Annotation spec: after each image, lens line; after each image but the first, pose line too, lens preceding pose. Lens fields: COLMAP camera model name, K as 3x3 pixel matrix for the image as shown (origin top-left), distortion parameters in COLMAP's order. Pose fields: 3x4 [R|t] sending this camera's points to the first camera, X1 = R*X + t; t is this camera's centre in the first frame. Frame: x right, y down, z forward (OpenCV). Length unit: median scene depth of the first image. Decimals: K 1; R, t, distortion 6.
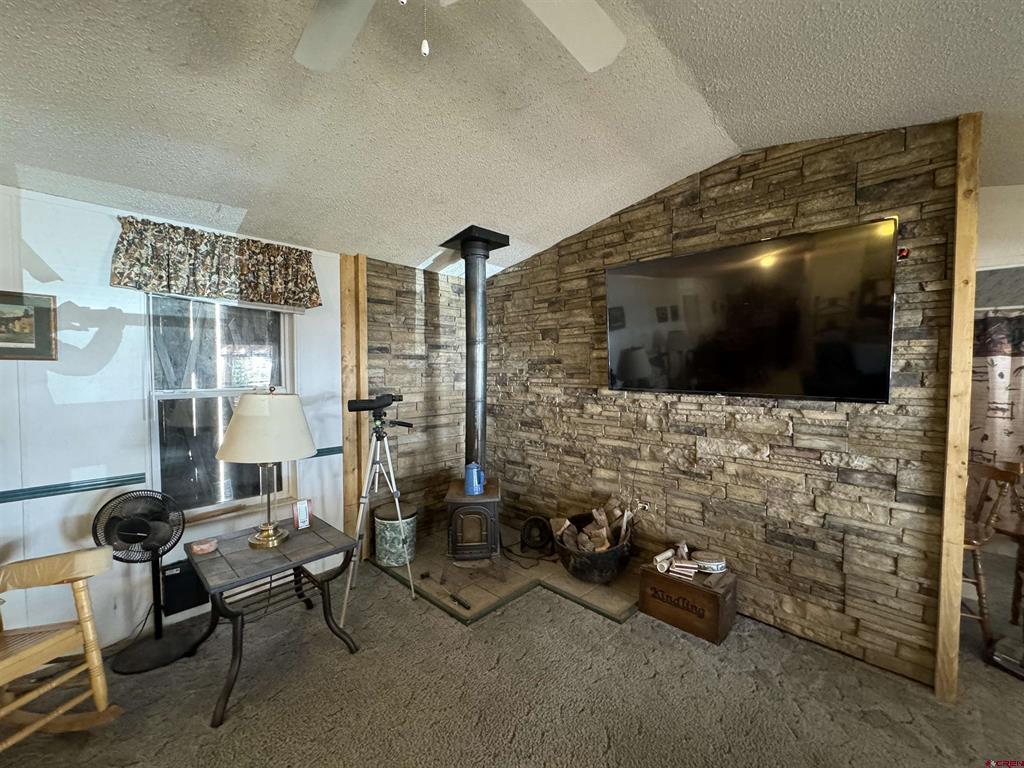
lens RADIAL K [[412.8, 0, 511.9], [0, 412.8, 384.0], [0, 0, 1]] dist [-0.000994, -0.000076]
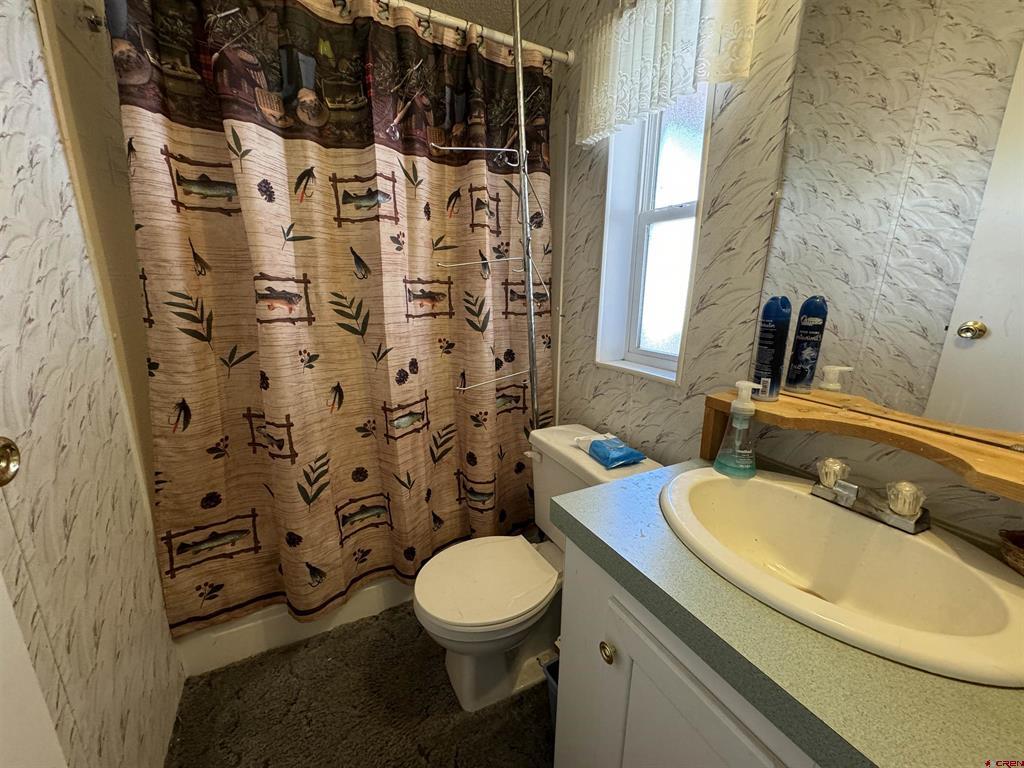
lens RADIAL K [[412.8, 0, 511.7], [0, 412.8, 384.4], [0, 0, 1]] dist [-0.000994, -0.000076]
pose [[0.325386, -0.225739, 0.918241, 0.914120], [0.032988, 0.973205, 0.227562, 0.060917], [-0.945006, -0.043755, 0.324114, 0.702546]]
